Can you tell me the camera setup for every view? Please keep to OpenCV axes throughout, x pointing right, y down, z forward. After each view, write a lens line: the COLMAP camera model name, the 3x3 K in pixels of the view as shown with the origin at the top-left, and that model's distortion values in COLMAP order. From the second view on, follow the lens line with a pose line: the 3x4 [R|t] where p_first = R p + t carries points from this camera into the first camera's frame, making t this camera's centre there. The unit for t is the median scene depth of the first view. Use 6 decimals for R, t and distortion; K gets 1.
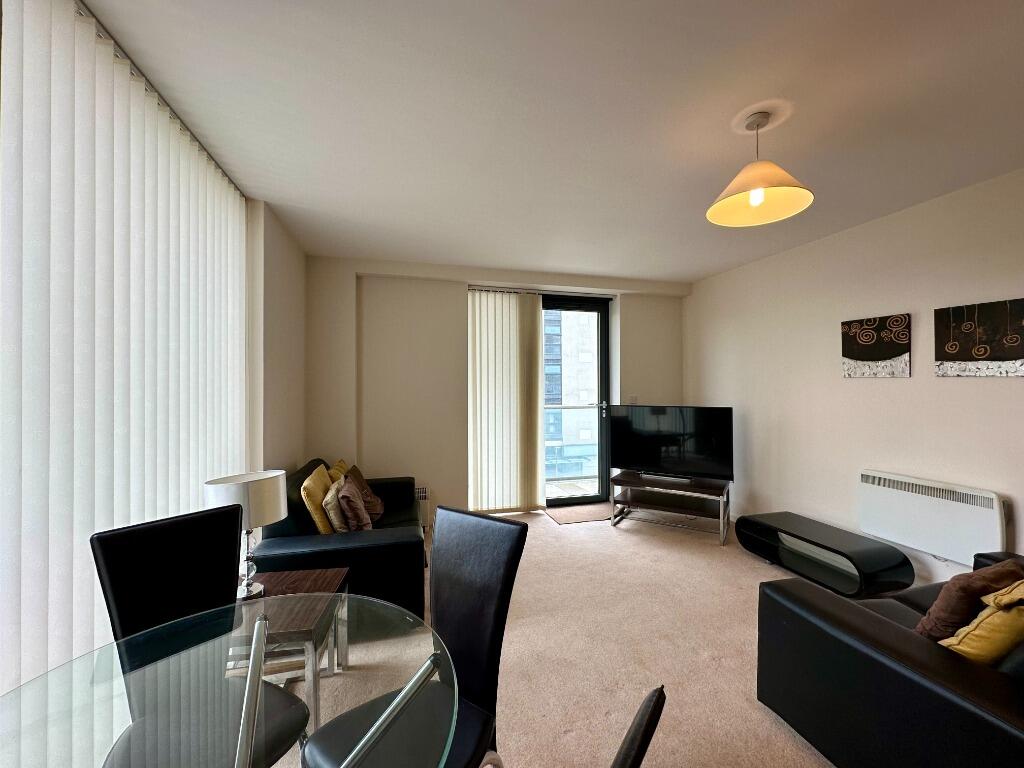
lens RADIAL K [[408.2, 0, 512.0], [0, 408.2, 384.0], [0, 0, 1]] dist [0.000720, 0.000323]
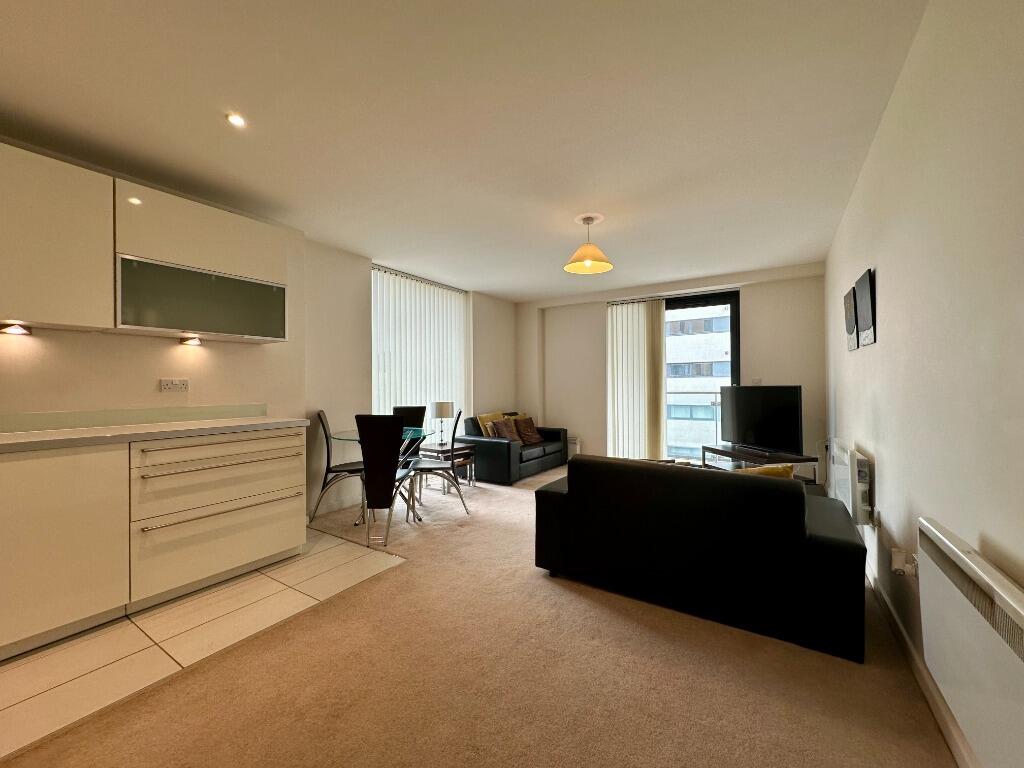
lens RADIAL K [[408.2, 0, 512.0], [0, 408.2, 384.0], [0, 0, 1]] dist [0.000720, 0.000323]
pose [[0.657255, -0.001694, -0.753666, 0.741895], [0.005359, 0.999983, 0.002426, 0.042146], [0.753649, -0.005634, 0.657253, -0.211039]]
